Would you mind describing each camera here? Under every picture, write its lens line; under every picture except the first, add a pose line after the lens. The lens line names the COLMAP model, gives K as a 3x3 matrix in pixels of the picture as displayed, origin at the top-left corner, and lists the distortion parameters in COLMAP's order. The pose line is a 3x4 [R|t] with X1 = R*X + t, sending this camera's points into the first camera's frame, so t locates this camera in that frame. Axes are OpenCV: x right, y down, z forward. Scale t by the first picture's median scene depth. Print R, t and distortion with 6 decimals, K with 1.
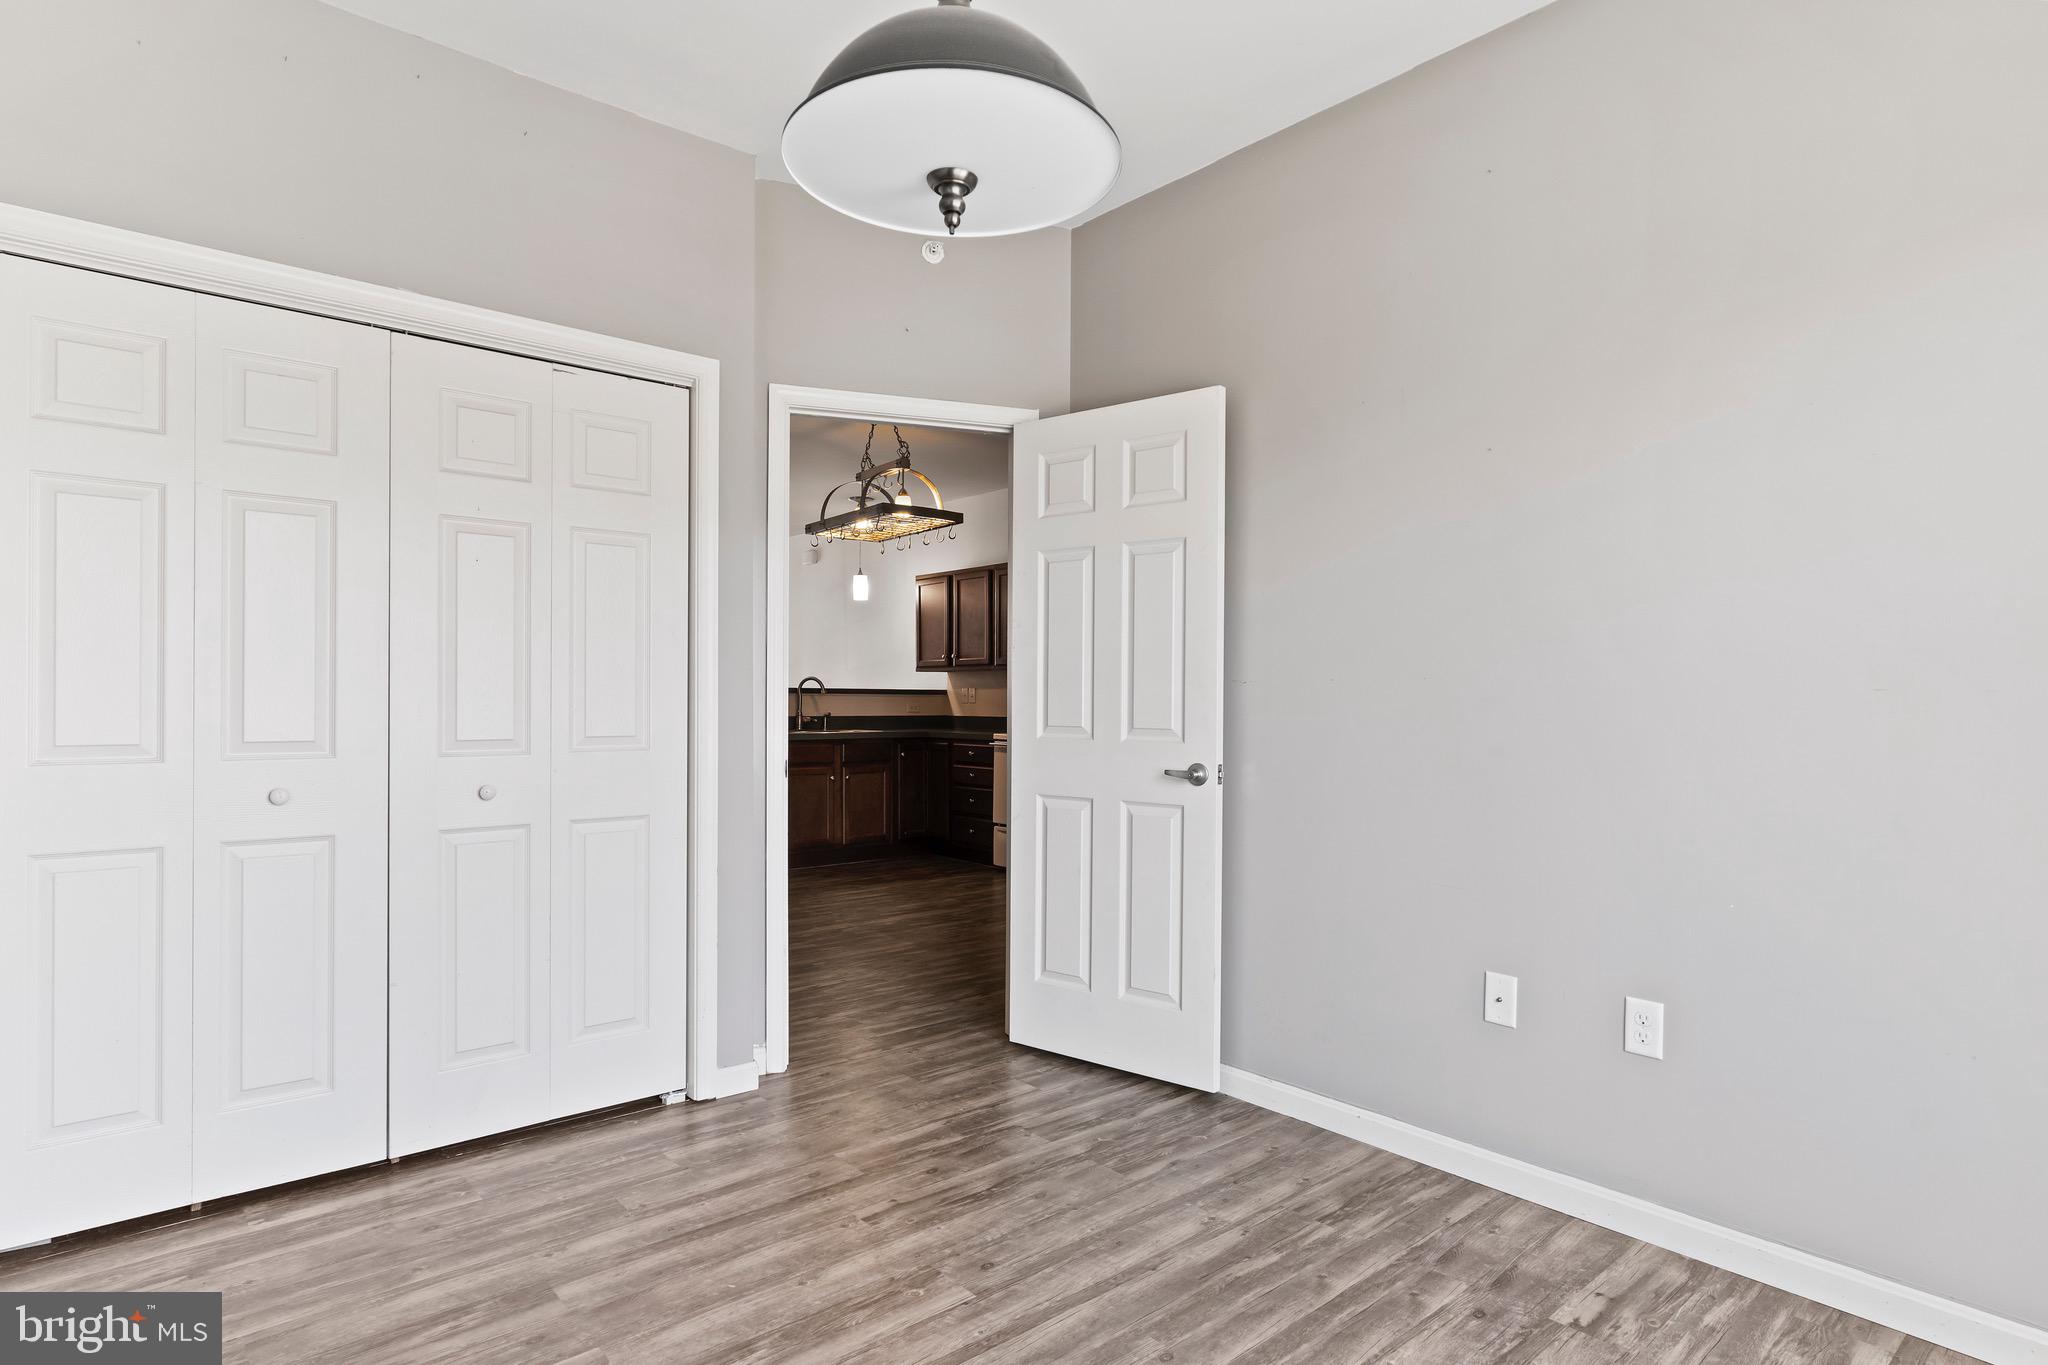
lens RADIAL K [[1058.0, 0, 1019.1], [0, 1058.0, 696.9], [0, 0, 1]] dist [-0.004469, 0.001136]
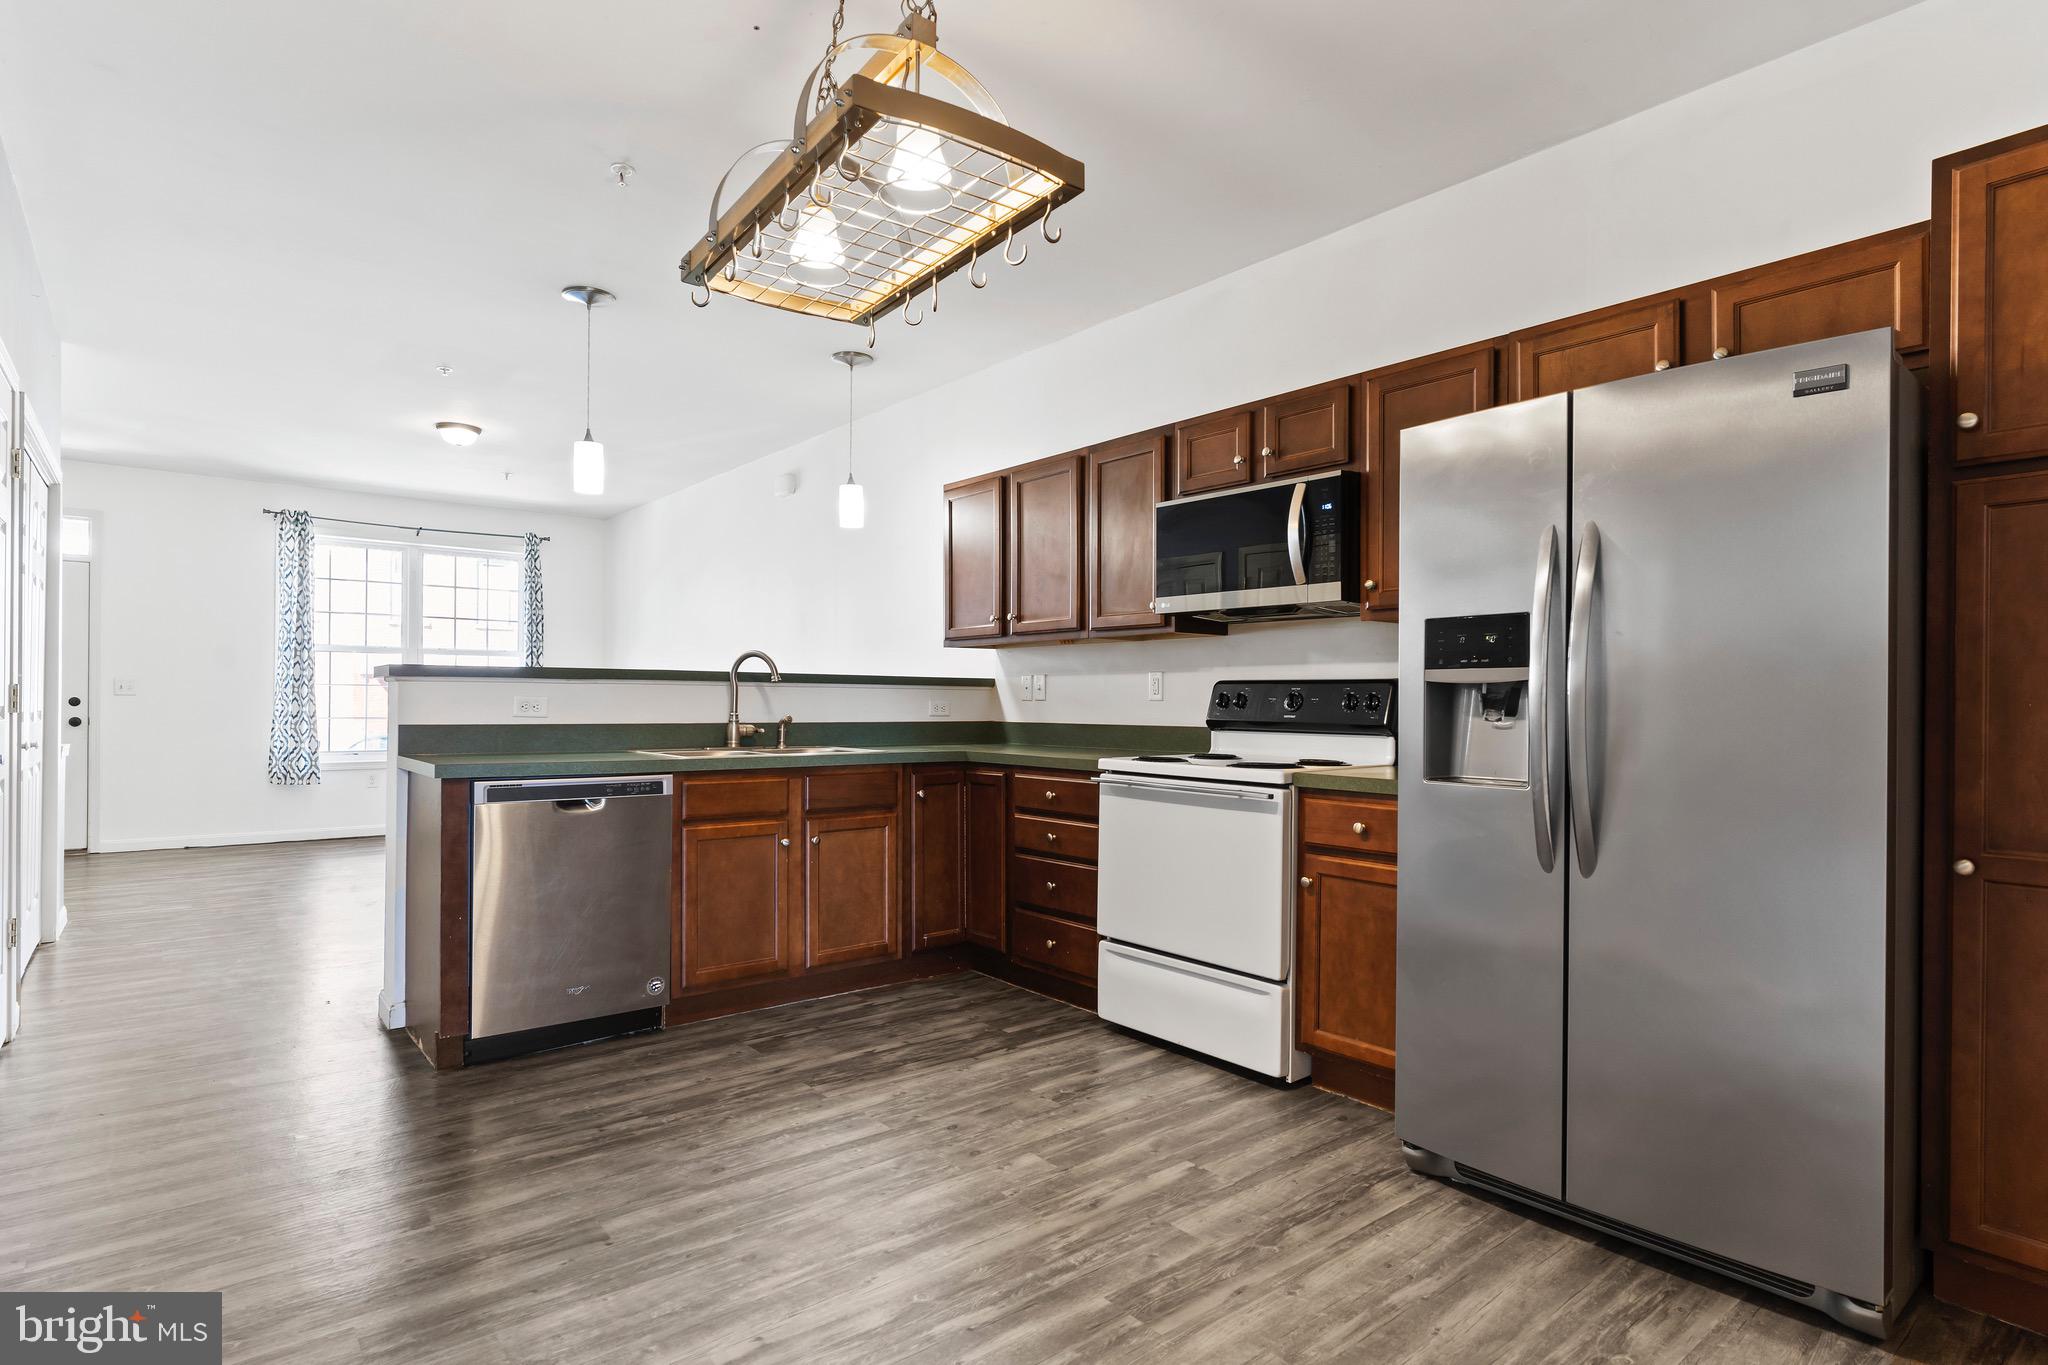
lens RADIAL K [[1058.0, 0, 1019.1], [0, 1058.0, 696.9], [0, 0, 1]] dist [-0.004469, 0.001136]
pose [[0.999780, 0.000375, -0.020958, -0.047150], [-0.000439, 0.999995, -0.003060, 0.006199], [0.020957, 0.003069, 0.999776, 0.447629]]
